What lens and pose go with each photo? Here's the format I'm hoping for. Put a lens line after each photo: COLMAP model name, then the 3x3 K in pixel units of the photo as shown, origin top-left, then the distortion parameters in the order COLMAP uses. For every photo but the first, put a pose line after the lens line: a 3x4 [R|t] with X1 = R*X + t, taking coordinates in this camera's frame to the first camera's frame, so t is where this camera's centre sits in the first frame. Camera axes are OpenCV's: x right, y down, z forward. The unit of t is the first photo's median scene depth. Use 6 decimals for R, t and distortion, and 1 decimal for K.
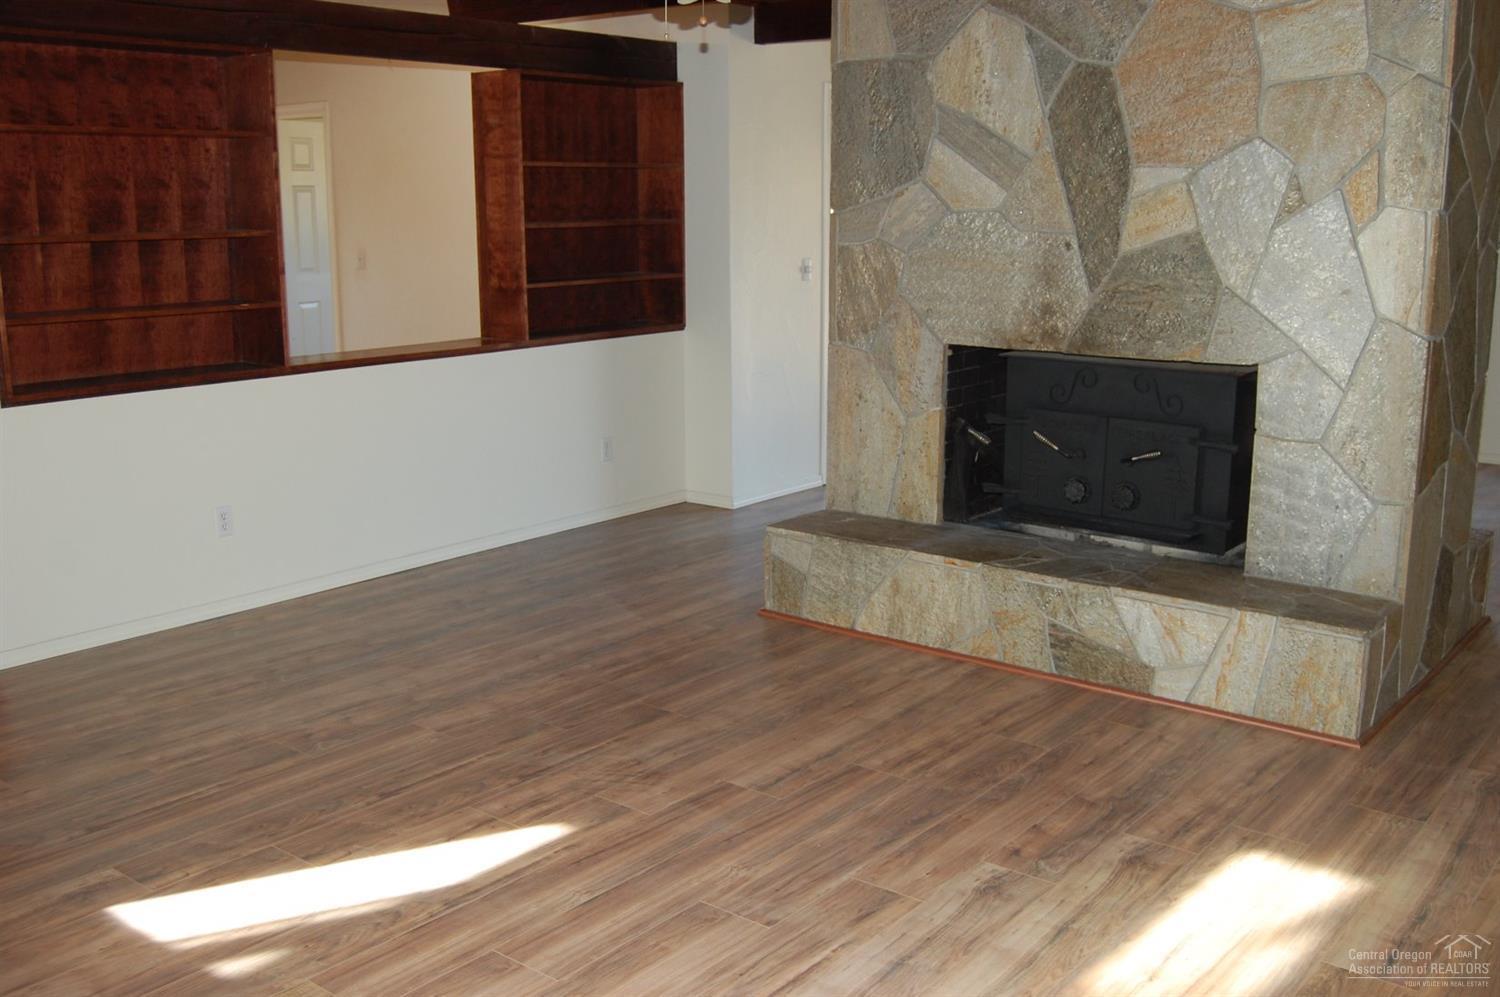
lens RADIAL K [[1456.9, 0, 748.9], [0, 1456.9, 499.8], [0, 0, 1]] dist [-0.075420, 0.000000]
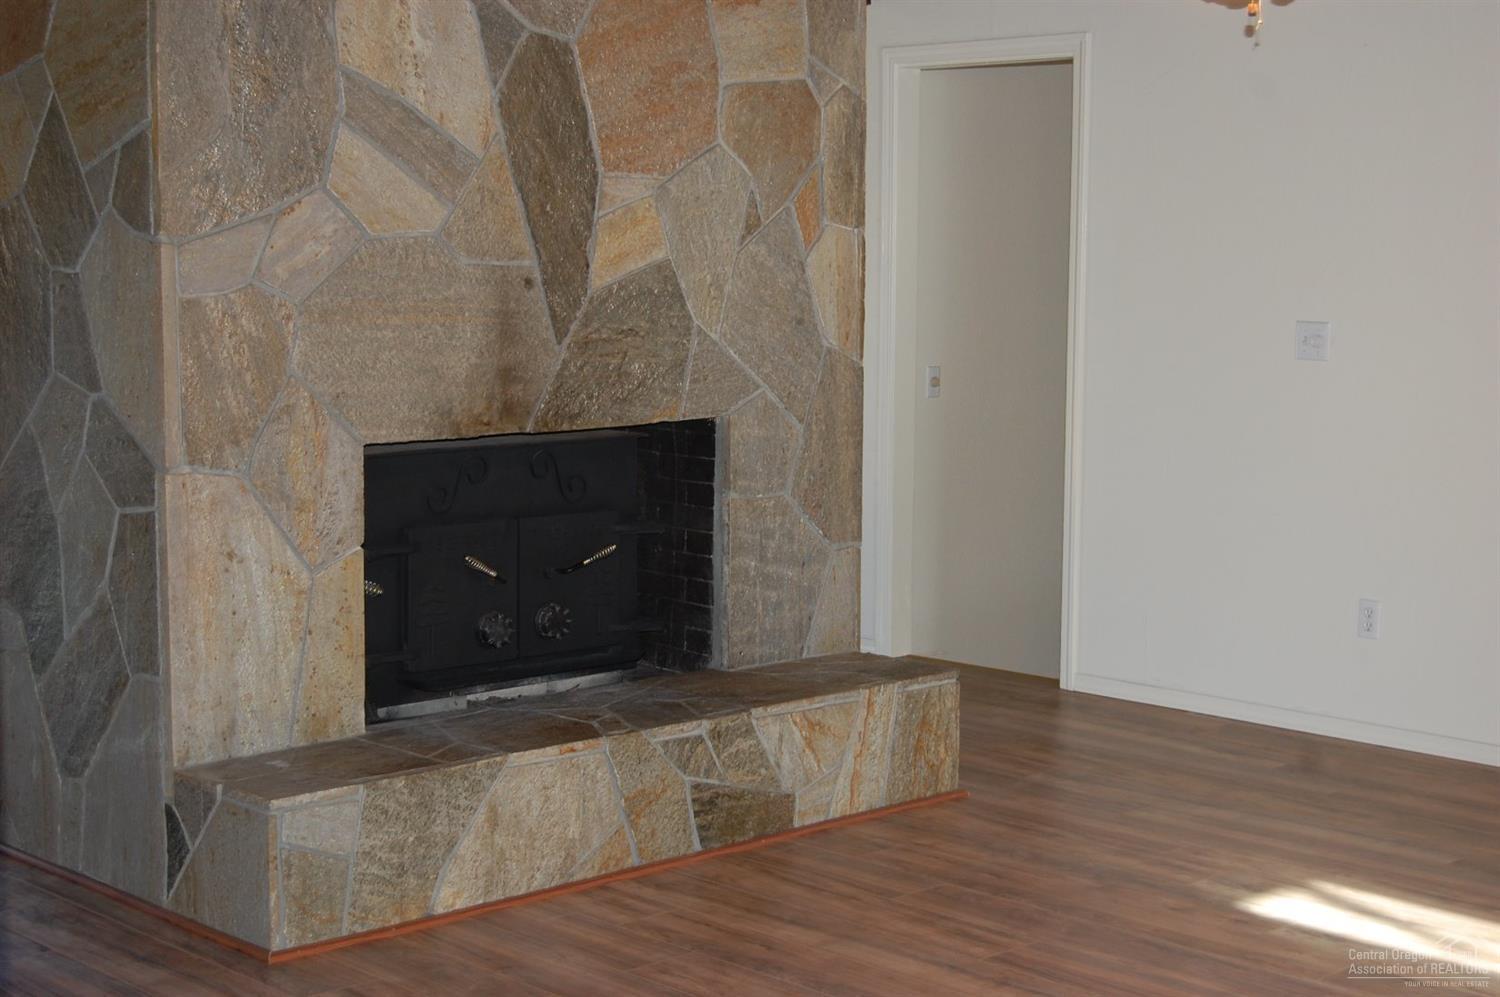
lens RADIAL K [[2357.2, 0, 748.8], [0, 2357.2, 495.9], [0, 0, 1]] dist [-0.034718, 0.000000]
pose [[0.125601, -0.107725, 0.986215, -0.900905], [0.200378, 0.976354, 0.081128, -0.141550], [-0.971634, 0.187426, 0.144217, 0.725527]]
